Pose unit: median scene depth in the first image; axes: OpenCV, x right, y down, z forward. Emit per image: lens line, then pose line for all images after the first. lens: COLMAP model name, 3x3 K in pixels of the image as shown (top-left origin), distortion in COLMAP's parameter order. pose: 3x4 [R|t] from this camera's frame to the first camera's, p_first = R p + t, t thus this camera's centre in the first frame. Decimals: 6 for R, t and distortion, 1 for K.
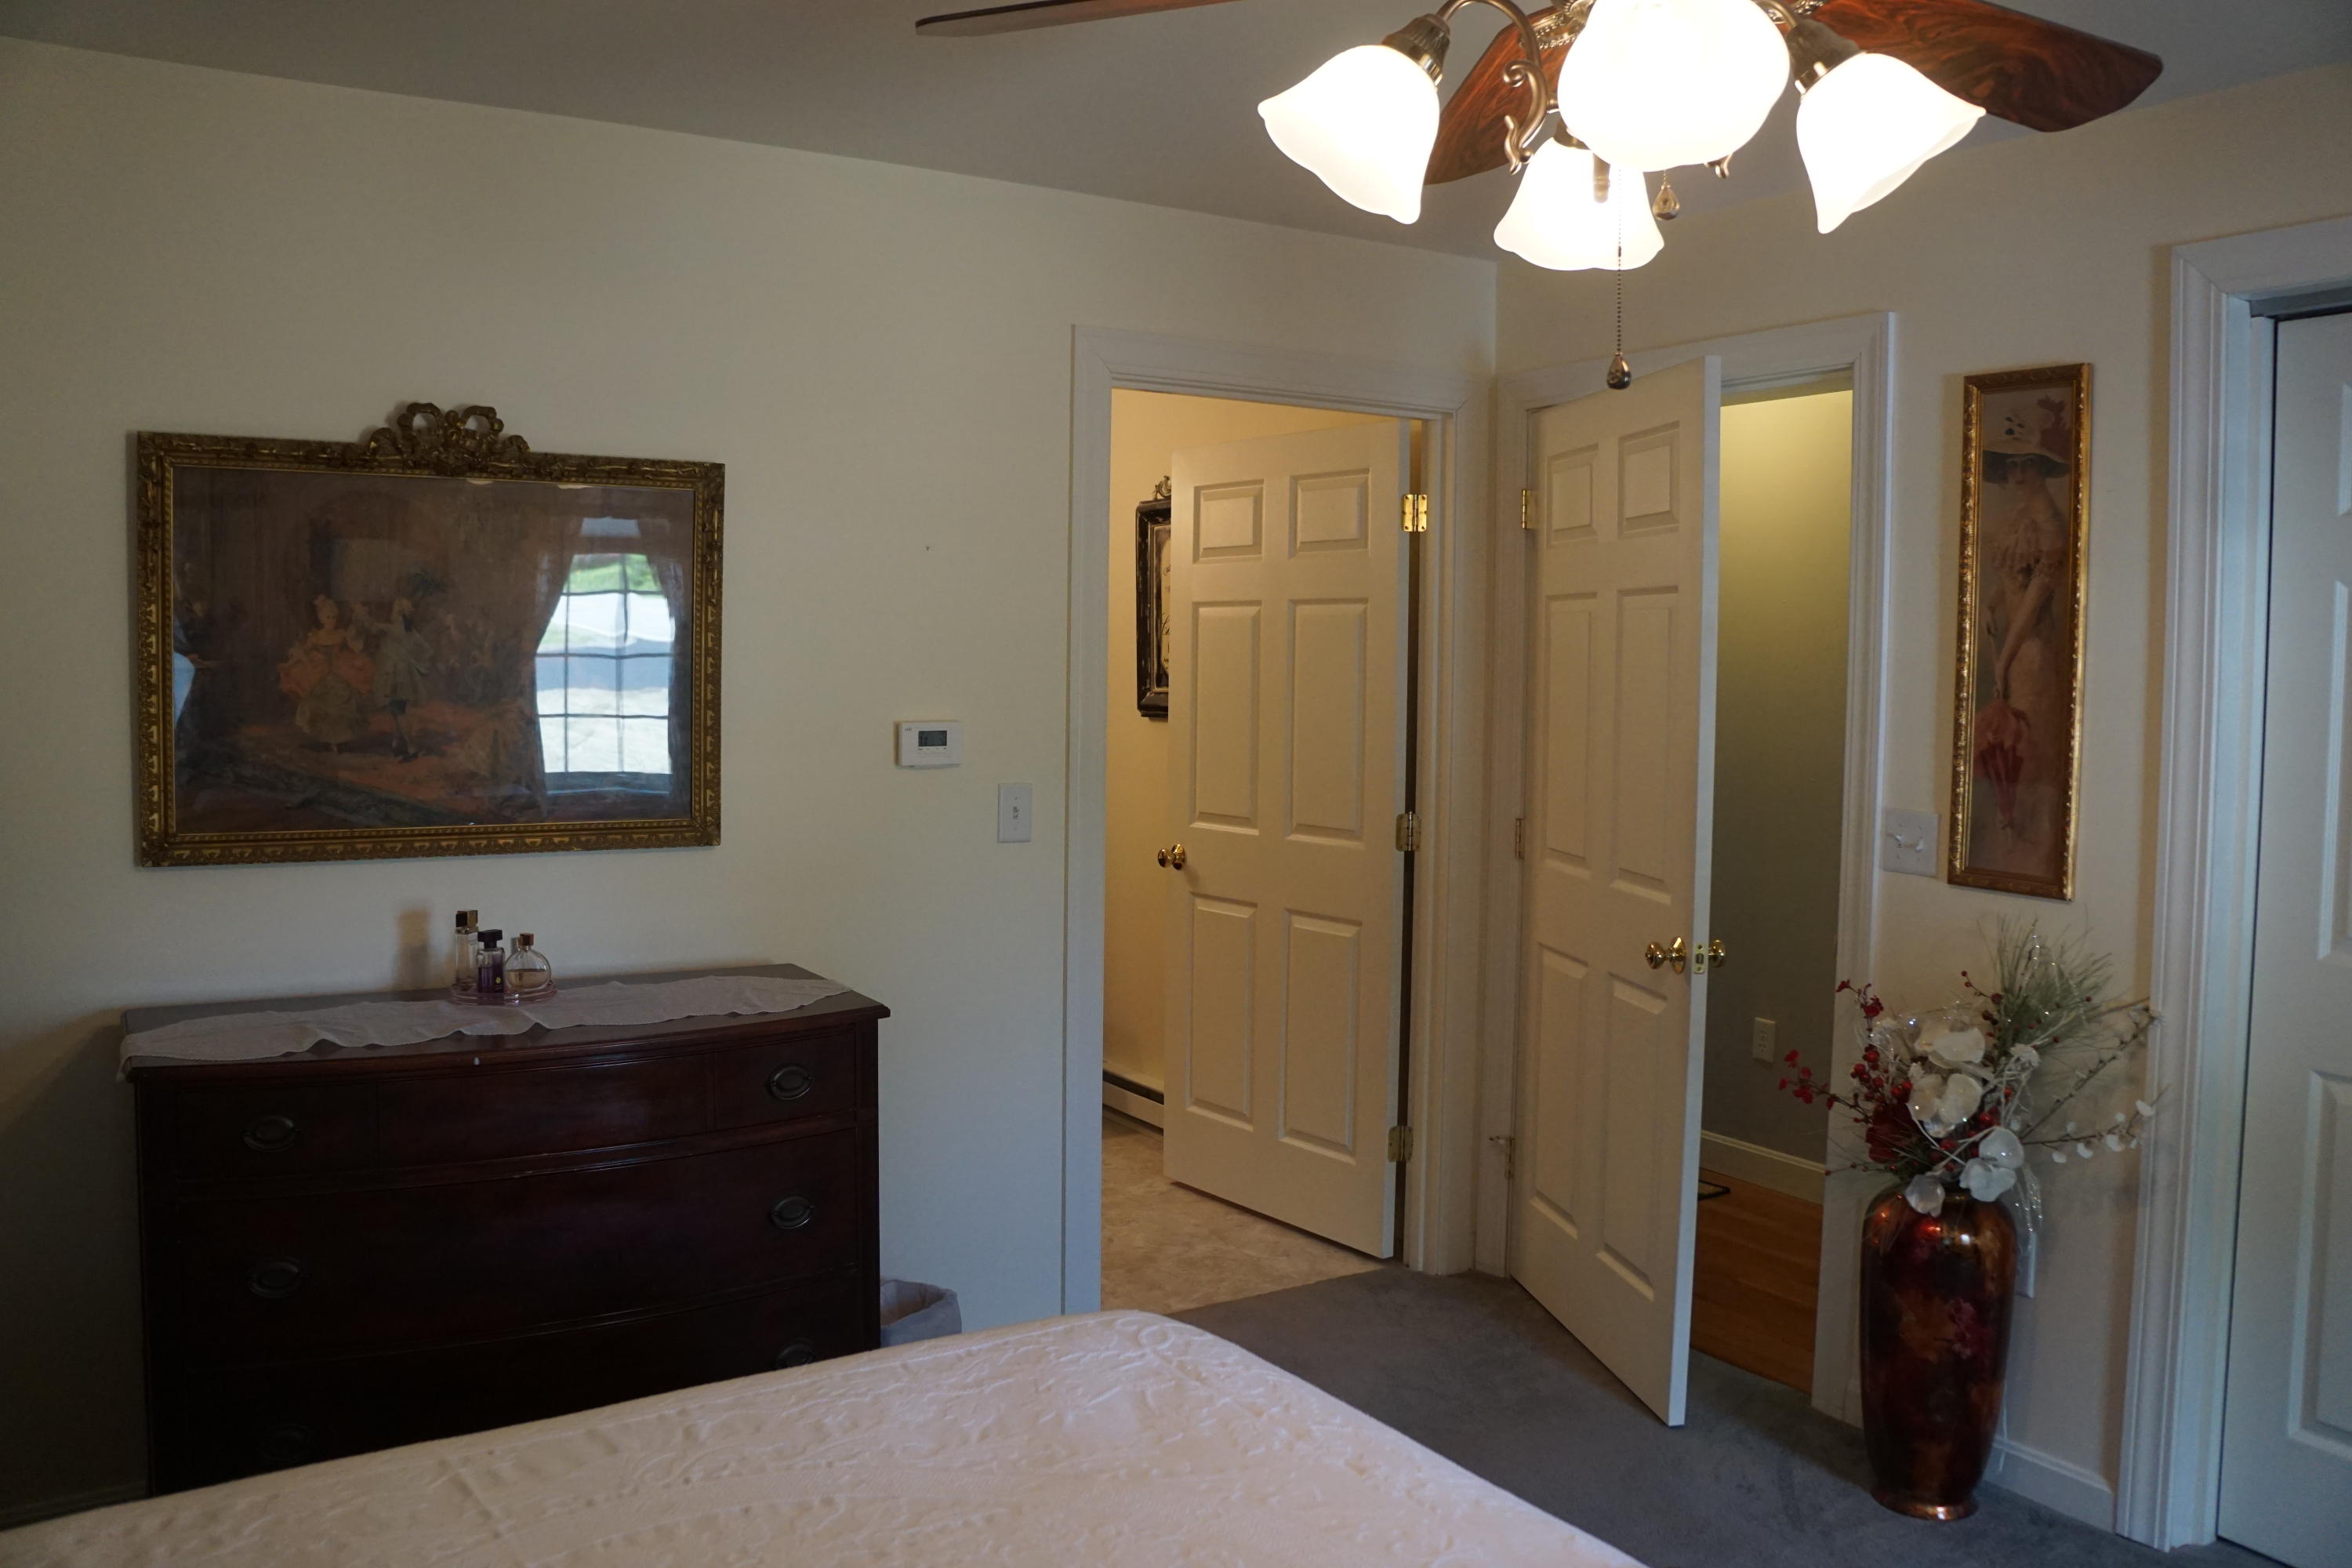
lens RADIAL K [[1865.5, 0, 1175.1], [0, 1865.5, 742.0], [0, 0, 1]] dist [-0.180112, 0.137387]
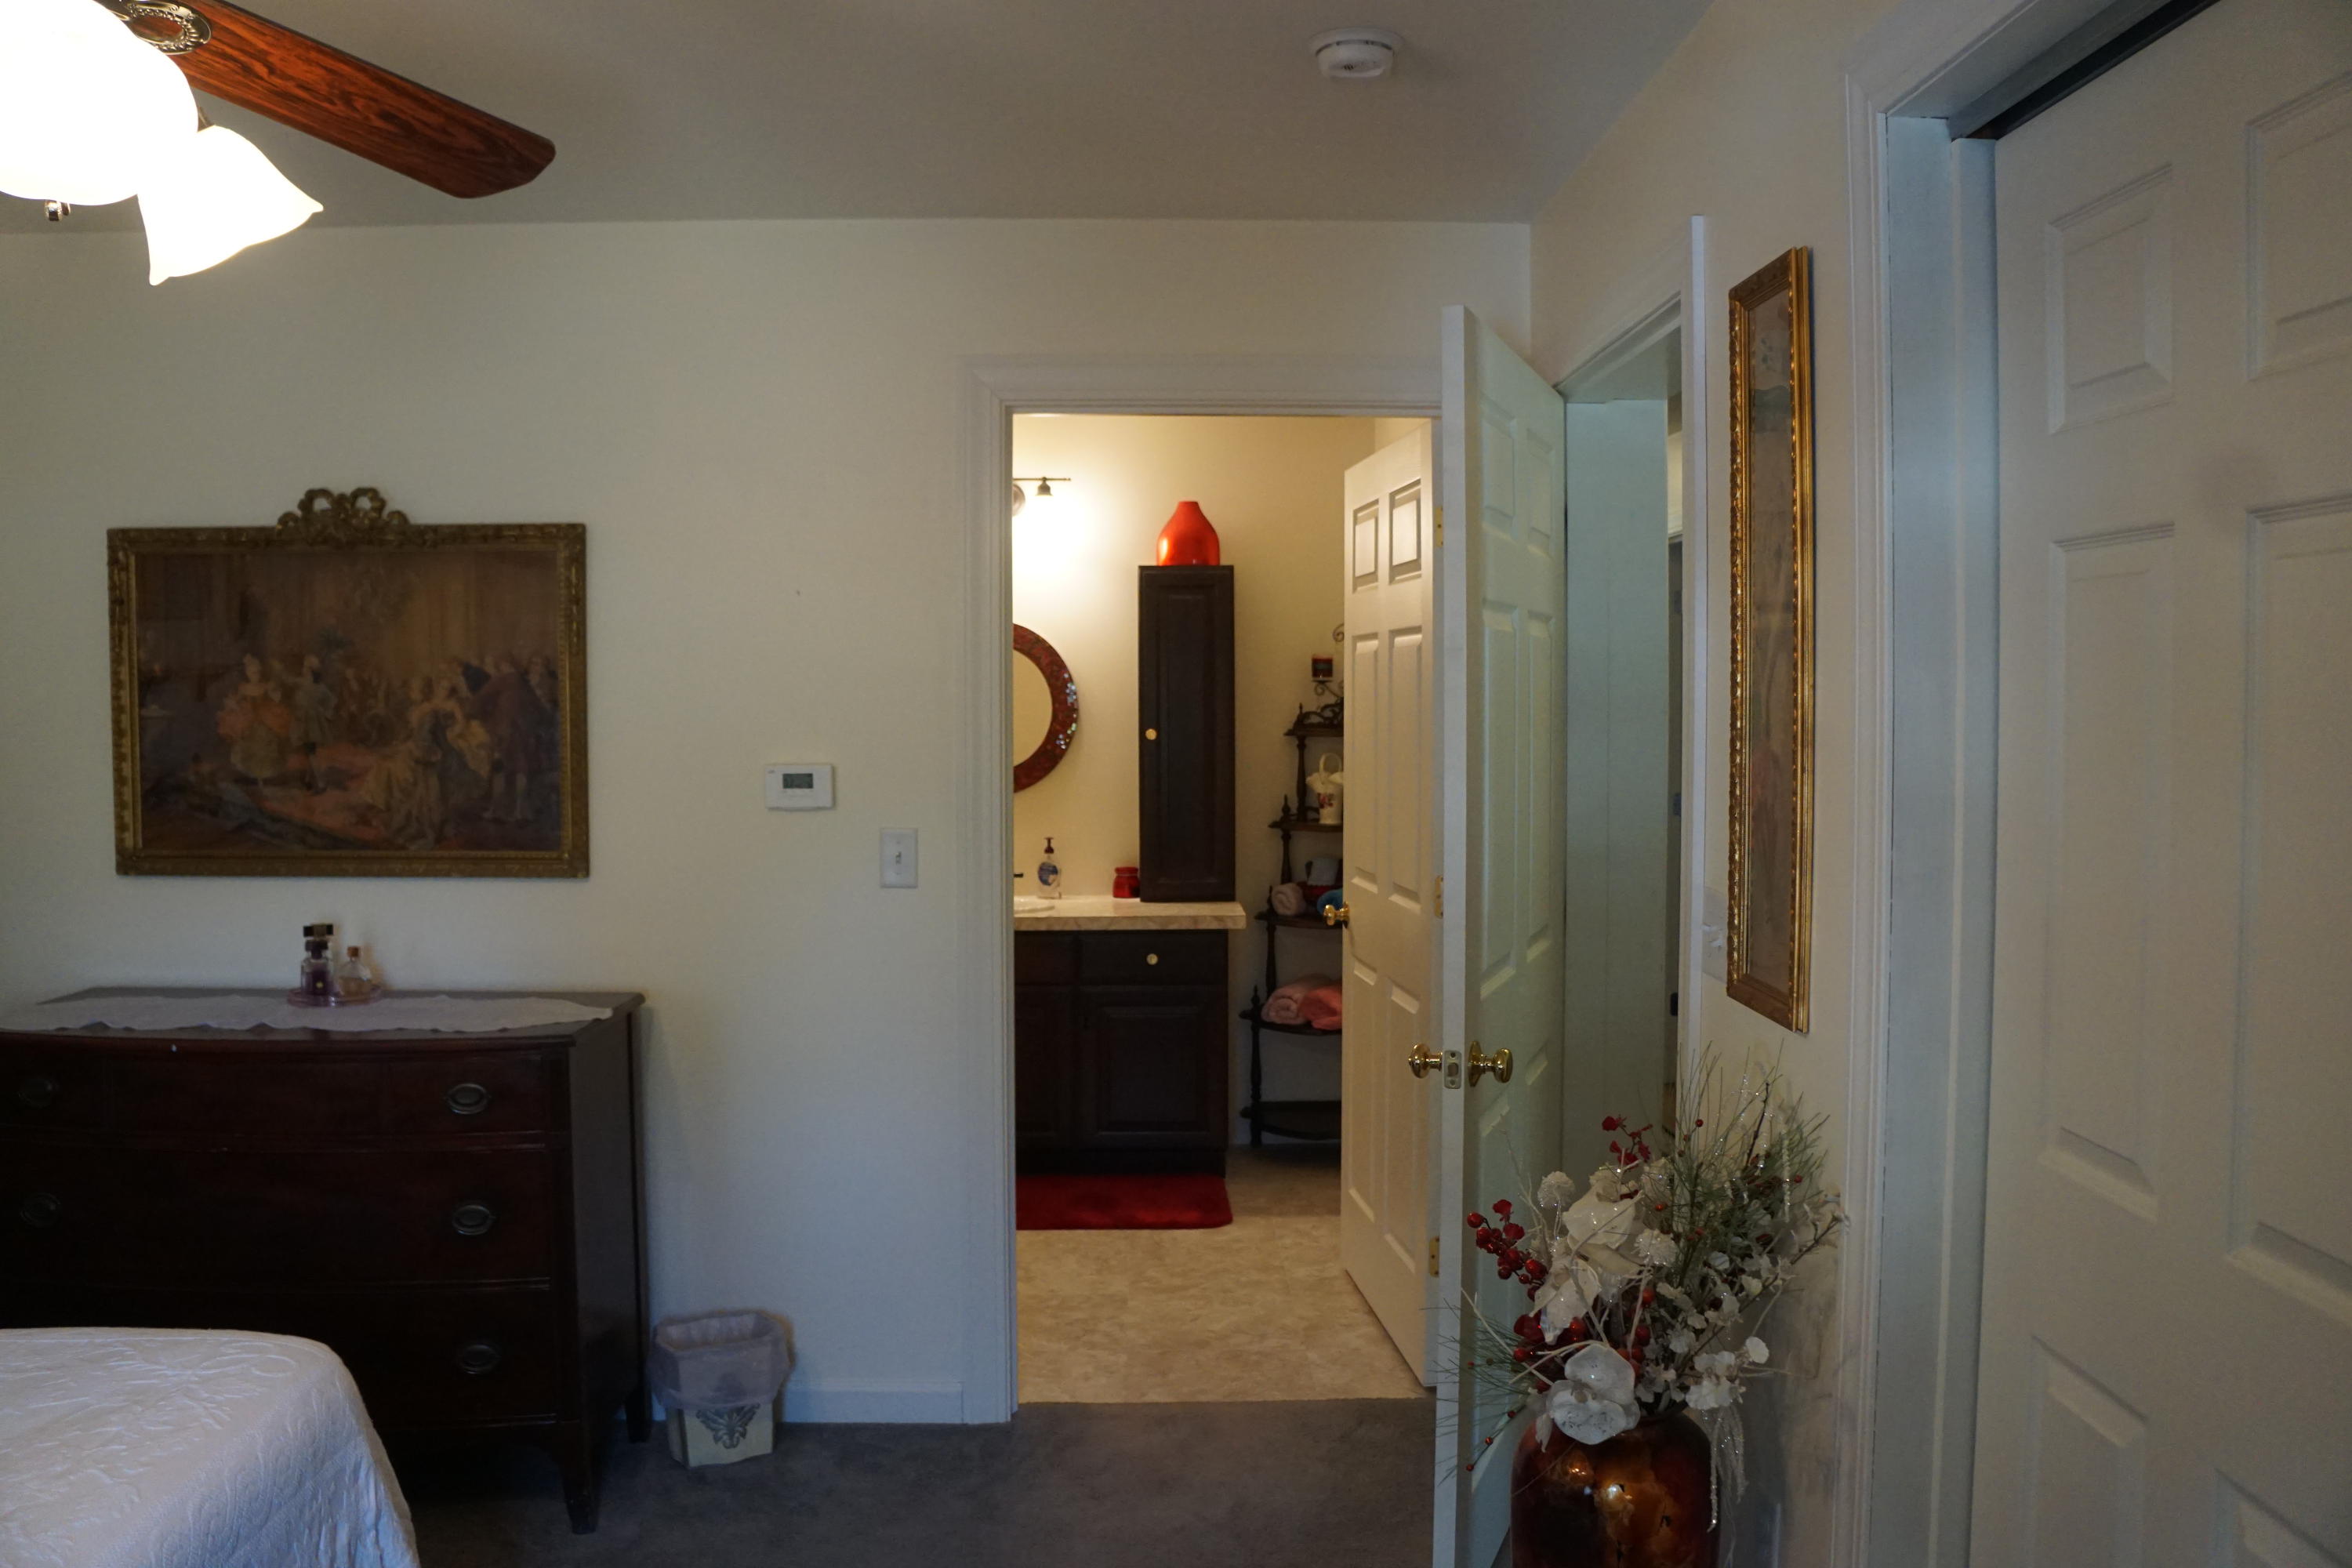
lens RADIAL K [[1865.5, 0, 1175.1], [0, 1865.5, 742.0], [0, 0, 1]] dist [-0.180112, 0.137387]
pose [[0.861308, -0.000893, -0.508082, 0.646911], [-0.010861, 0.999738, -0.020169, -0.005810], [0.507967, 0.022890, 0.861073, 0.278627]]
